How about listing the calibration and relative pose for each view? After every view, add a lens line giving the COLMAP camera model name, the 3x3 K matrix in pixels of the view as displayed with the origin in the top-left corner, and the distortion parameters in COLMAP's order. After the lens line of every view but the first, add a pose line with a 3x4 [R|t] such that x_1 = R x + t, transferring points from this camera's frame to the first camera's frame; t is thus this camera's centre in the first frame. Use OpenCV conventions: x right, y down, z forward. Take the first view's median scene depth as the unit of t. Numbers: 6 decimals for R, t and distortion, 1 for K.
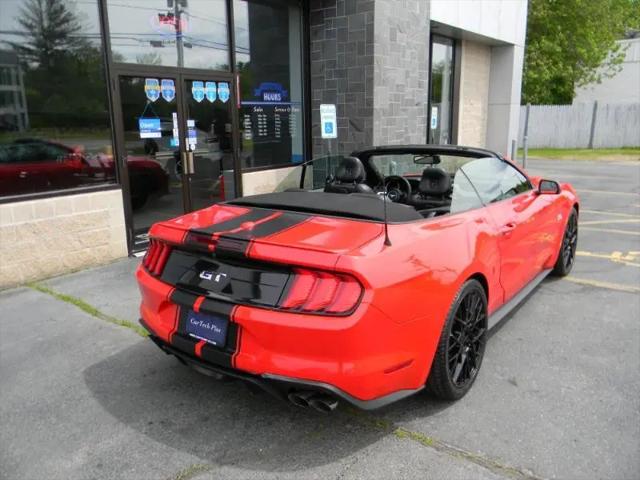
lens RADIAL K [[510.2, 0, 310.8], [0, 510.2, 232.6], [0, 0, 1]] dist [-0.002119, -0.012996]
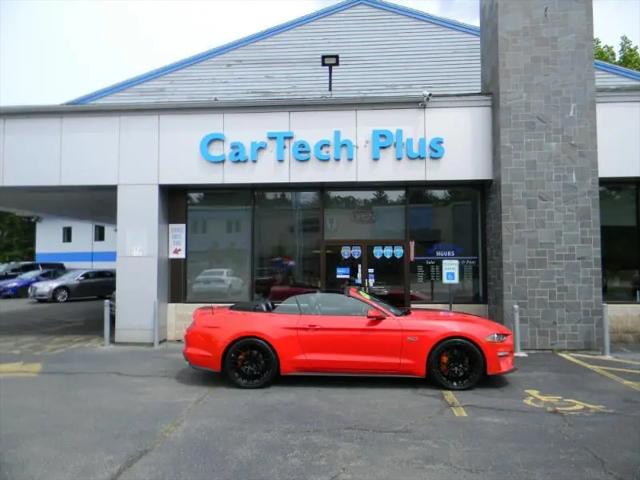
lens RADIAL K [[509.4, 0, 310.7], [0, 509.4, 232.4], [0, 0, 1]] dist [-0.004501, -0.012243]
pose [[0.556054, -0.036374, -0.830350, 1.041781], [-0.189156, 0.967287, -0.169044, -0.014087], [0.809335, 0.251063, 0.530984, -0.085425]]
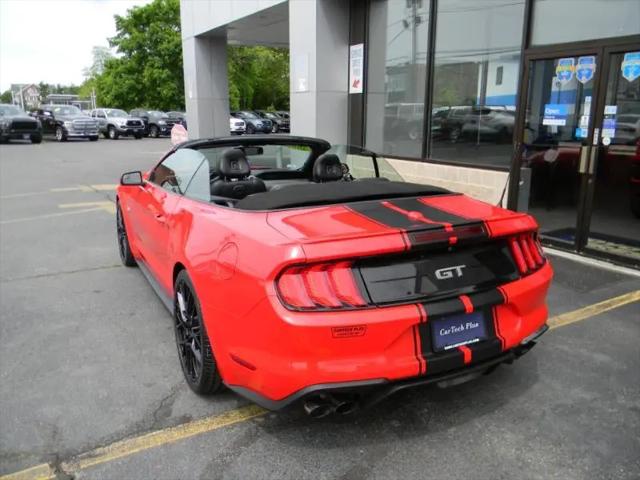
lens RADIAL K [[509.4, 0, 310.7], [0, 509.4, 232.4], [0, 0, 1]] dist [-0.004501, -0.012243]
pose [[-0.355432, 0.231761, -0.905514, 0.641527], [-0.198658, 0.927908, 0.315470, -0.192199], [0.913347, 0.292016, -0.283767, 0.847478]]
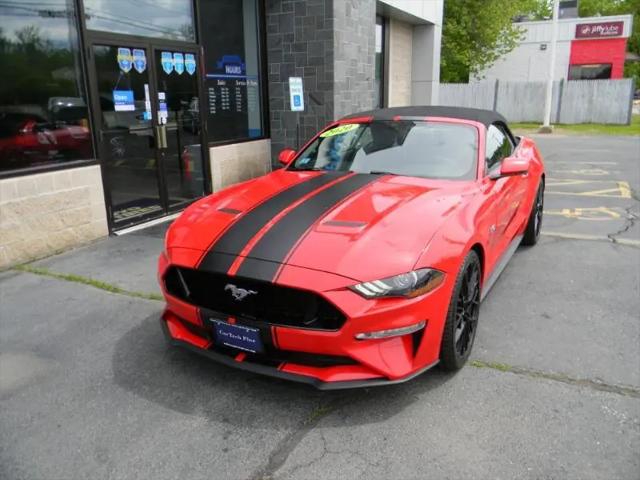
lens RADIAL K [[510.2, 0, 310.8], [0, 510.2, 232.6], [0, 0, 1]] dist [-0.002119, -0.012996]
pose [[0.981122, -0.048746, 0.187147, -0.148935], [0.041312, 0.998202, 0.043419, 0.014340], [-0.188927, -0.034867, 0.981372, -0.012135]]
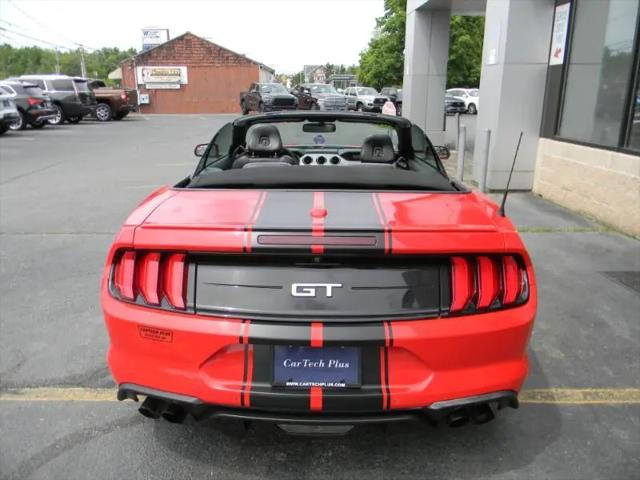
lens RADIAL K [[510.2, 0, 310.8], [0, 510.2, 232.6], [0, 0, 1]] dist [-0.002119, -0.012996]
pose [[-0.762723, 0.191080, -0.617852, 0.468122], [-0.127021, 0.892487, 0.432819, -0.217218], [0.634128, 0.408602, -0.656449, 0.999047]]
